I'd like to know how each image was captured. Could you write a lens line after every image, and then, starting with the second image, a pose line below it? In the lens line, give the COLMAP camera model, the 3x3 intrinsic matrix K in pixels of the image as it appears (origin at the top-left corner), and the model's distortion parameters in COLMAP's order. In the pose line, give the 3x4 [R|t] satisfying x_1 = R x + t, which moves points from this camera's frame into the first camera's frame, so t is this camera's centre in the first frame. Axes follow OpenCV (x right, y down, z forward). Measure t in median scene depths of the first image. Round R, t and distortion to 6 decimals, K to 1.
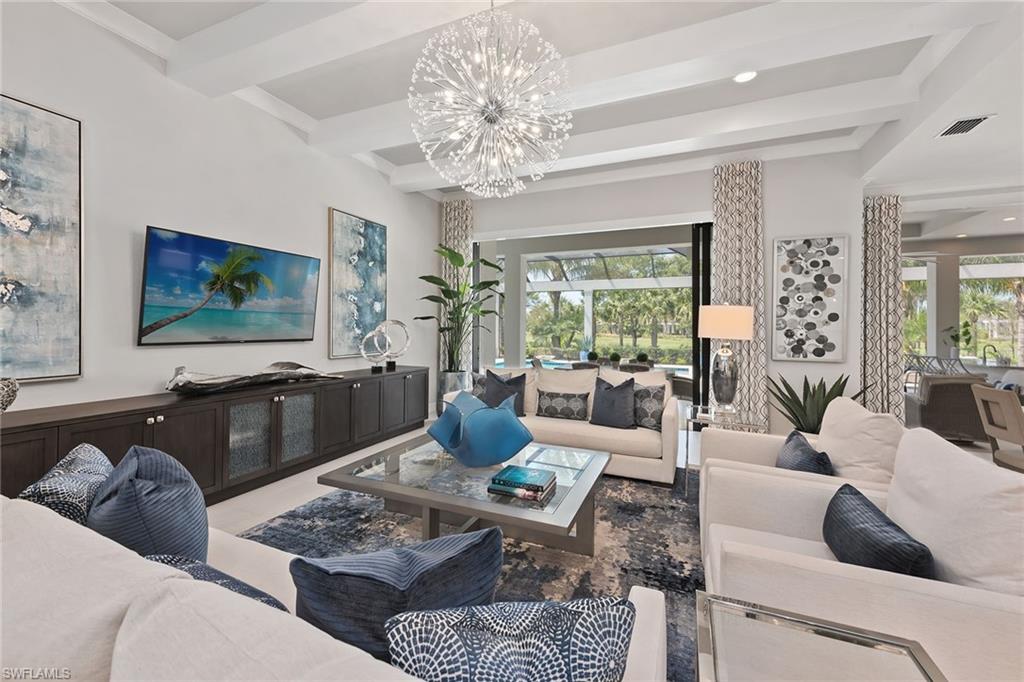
lens RADIAL K [[414.8, 0, 507.2], [0, 414.8, 326.8], [0, 0, 1]] dist [0.010894, -0.000356]
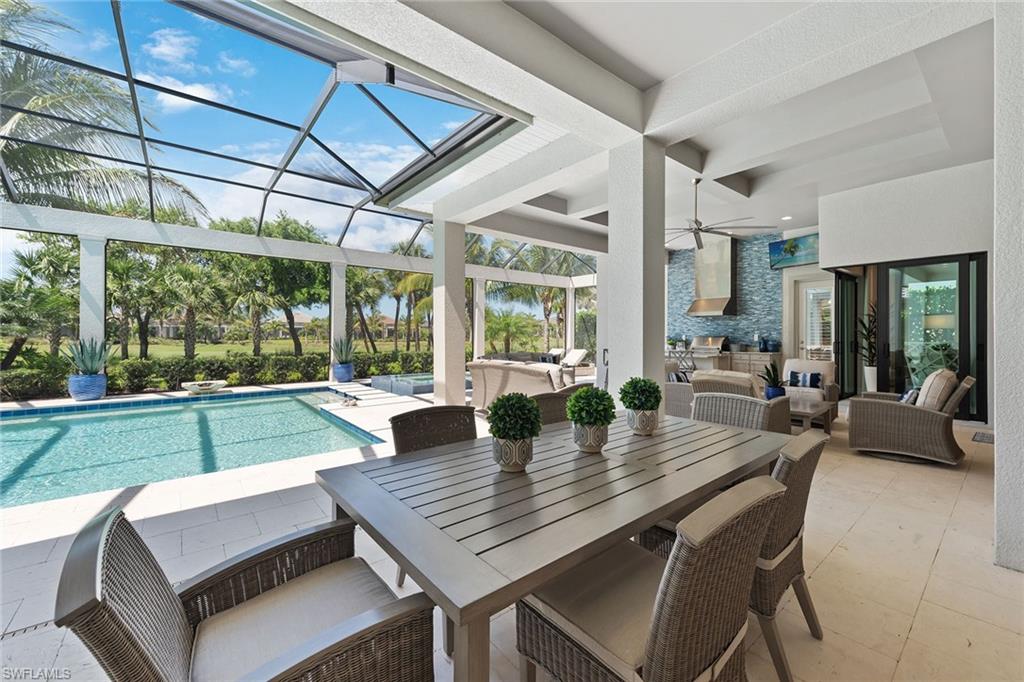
lens RADIAL K [[410.3, 0, 512.5], [0, 410.3, 337.6], [0, 0, 1]] dist [0.016805, -0.000070]
pose [[0.458295, -0.016960, 0.888638, 0.032485], [0.001490, 0.999831, 0.018314, 0.043014], [-0.888799, -0.007069, 0.458243, 1.516949]]
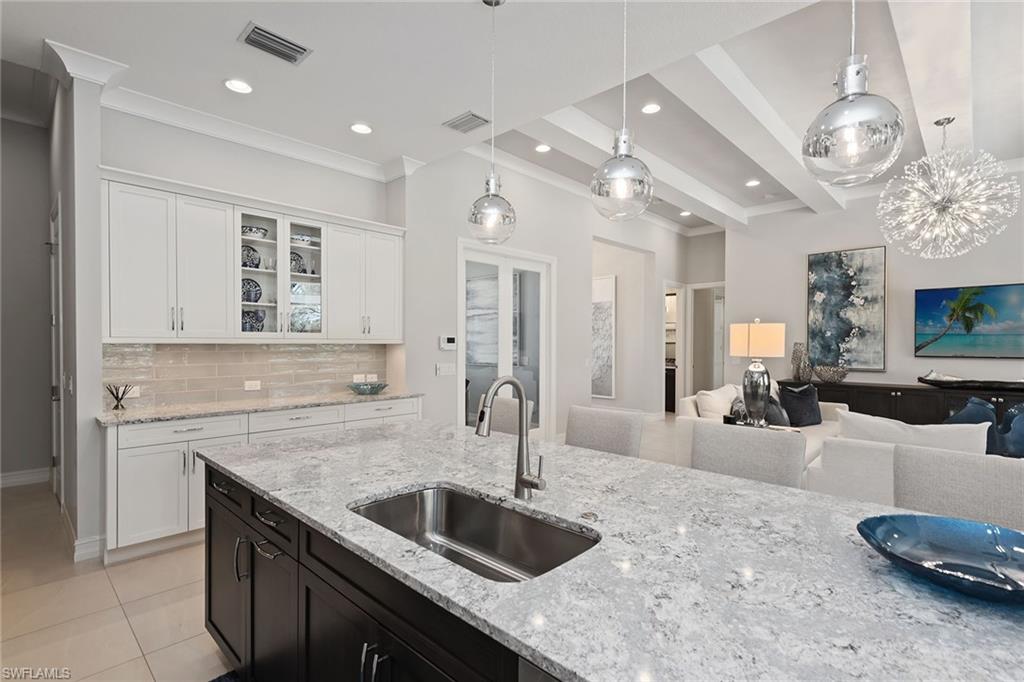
lens RADIAL K [[484.8, 0, 512.1], [0, 484.8, 348.7], [0, 0, 1]] dist [0.002669, 0.000395]
pose [[-0.348451, -0.002308, -0.937324, 1.069140], [-0.002049, 0.999996, -0.001700, 0.011558], [0.937325, 0.001328, -0.348454, 0.069066]]
